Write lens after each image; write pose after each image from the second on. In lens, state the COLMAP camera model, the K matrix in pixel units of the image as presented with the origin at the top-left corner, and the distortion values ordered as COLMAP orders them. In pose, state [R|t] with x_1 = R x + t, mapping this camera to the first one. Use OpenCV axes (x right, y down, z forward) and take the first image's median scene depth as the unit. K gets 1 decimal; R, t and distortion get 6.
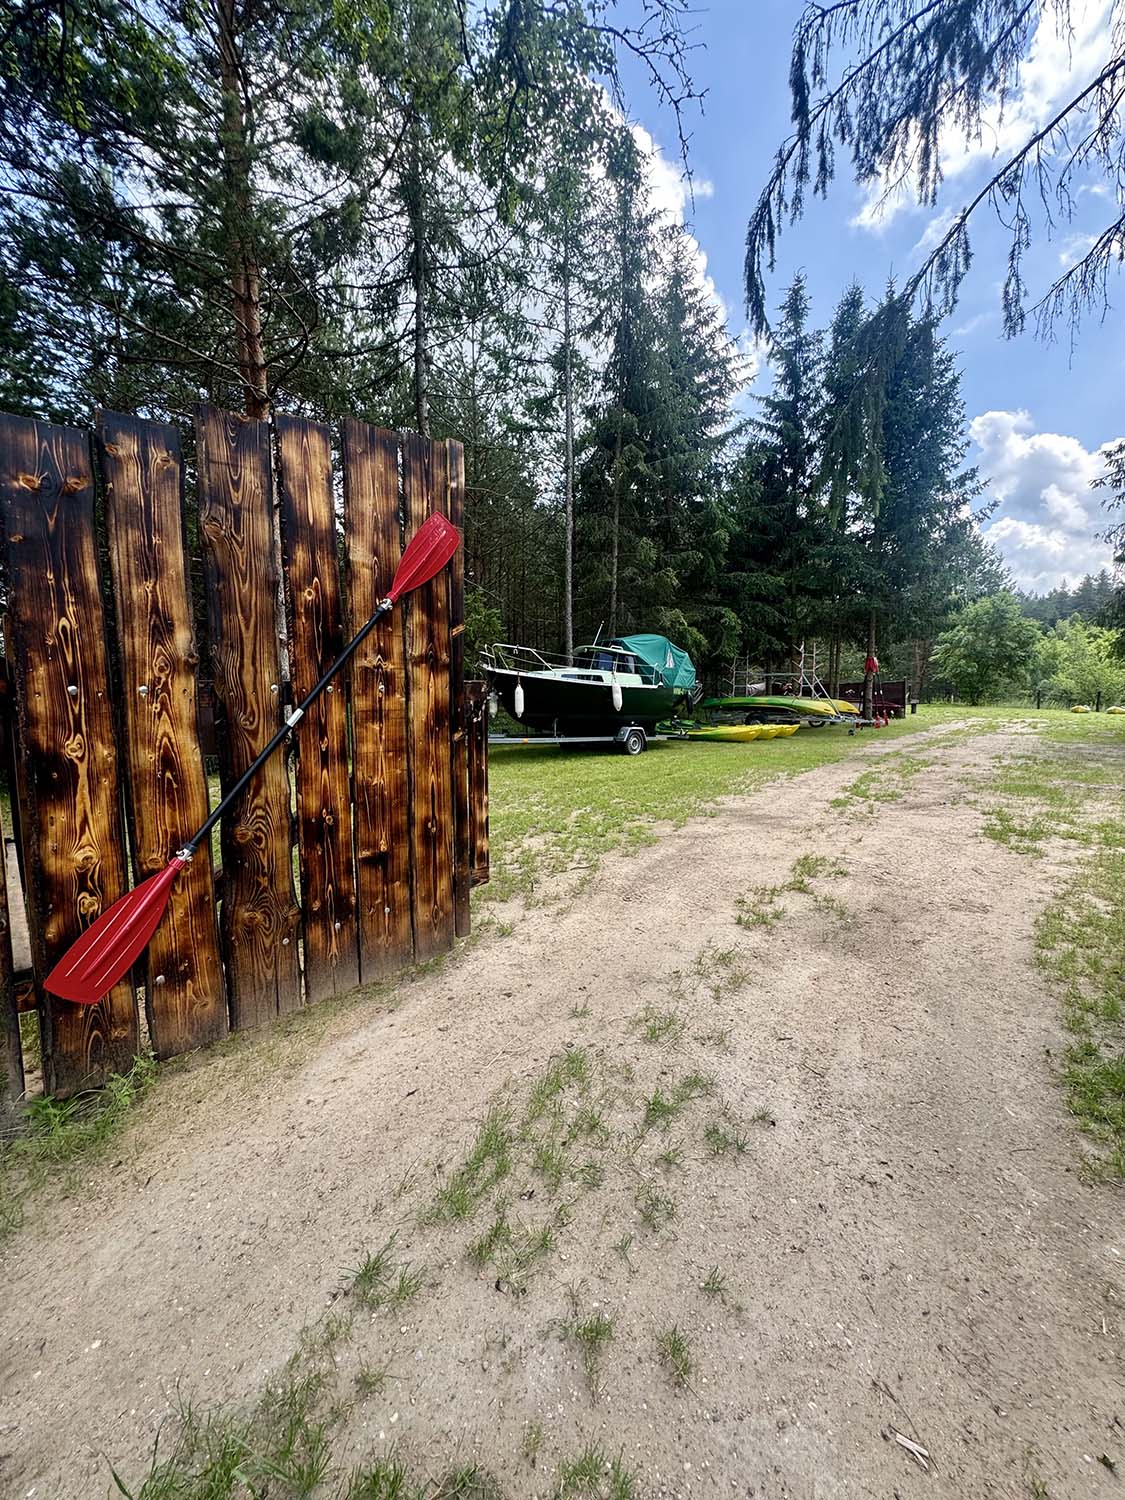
lens RADIAL K [[600.7, 0, 562.6], [0, 600.7, 748.2], [0, 0, 1]] dist [-0.000526, -0.000104]
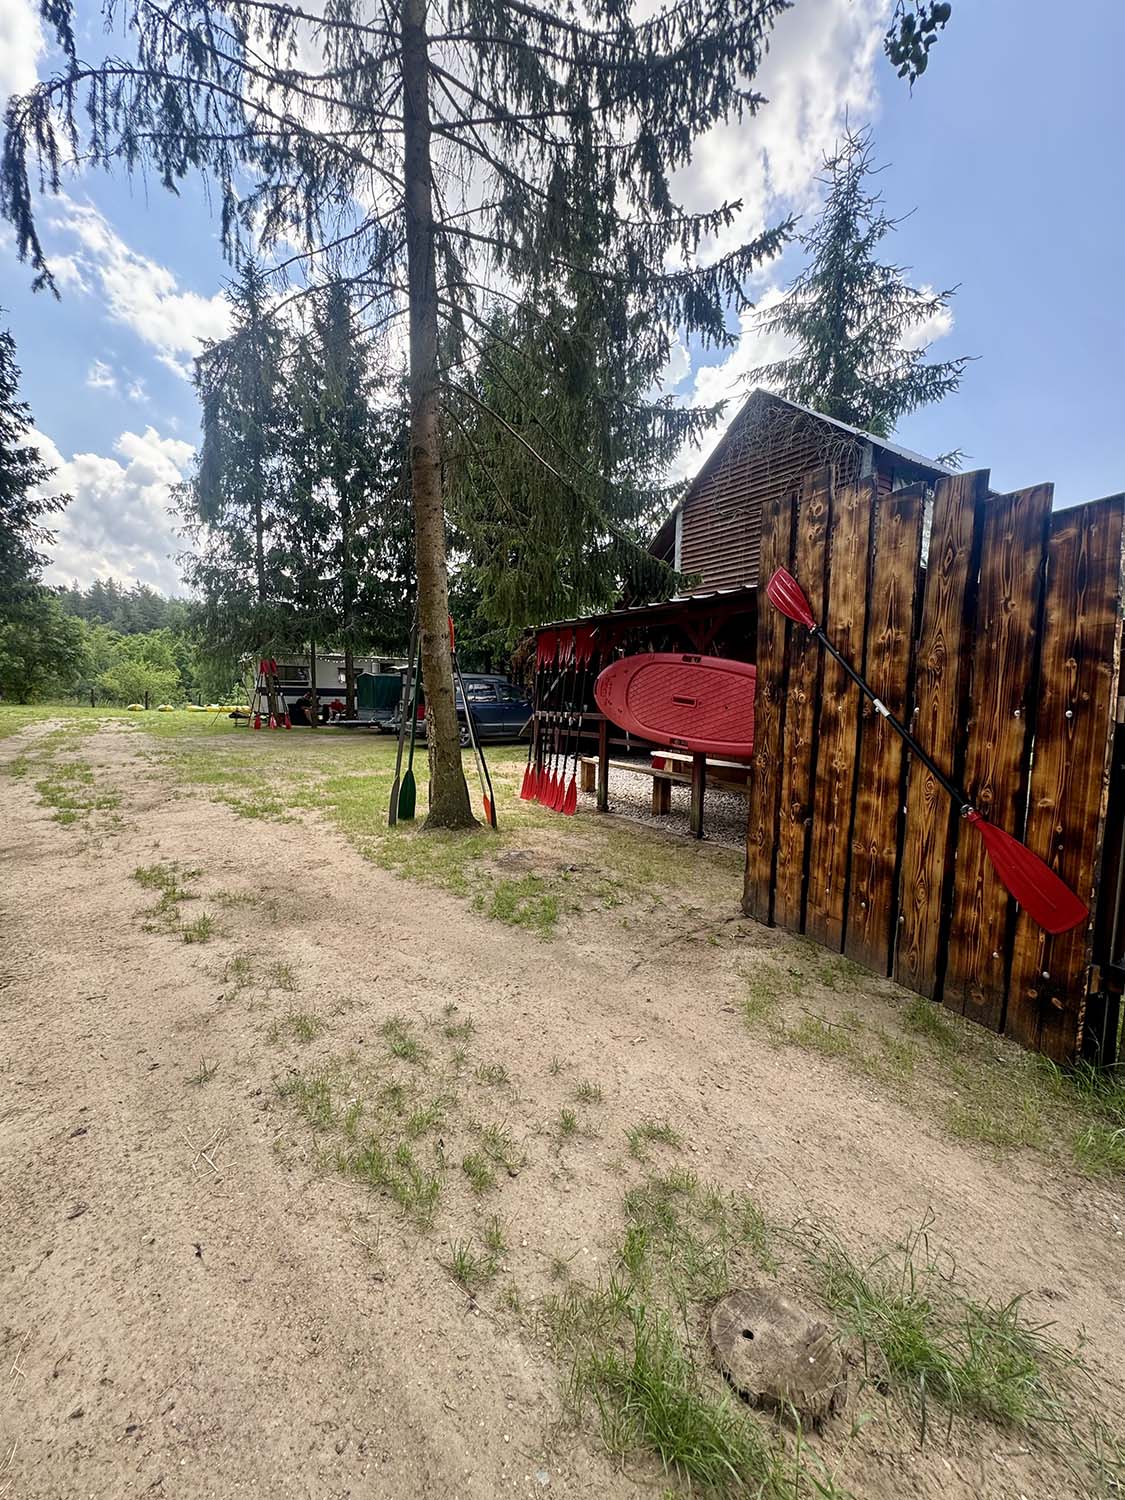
lens RADIAL K [[600.7, 0, 562.6], [0, 600.7, 748.2], [0, 0, 1]] dist [-0.000526, -0.000104]
pose [[0.195880, -0.072144, 0.977971, -0.480581], [0.069364, 0.995811, 0.059567, -0.023253], [-0.978172, 0.056168, 0.200064, 0.229304]]
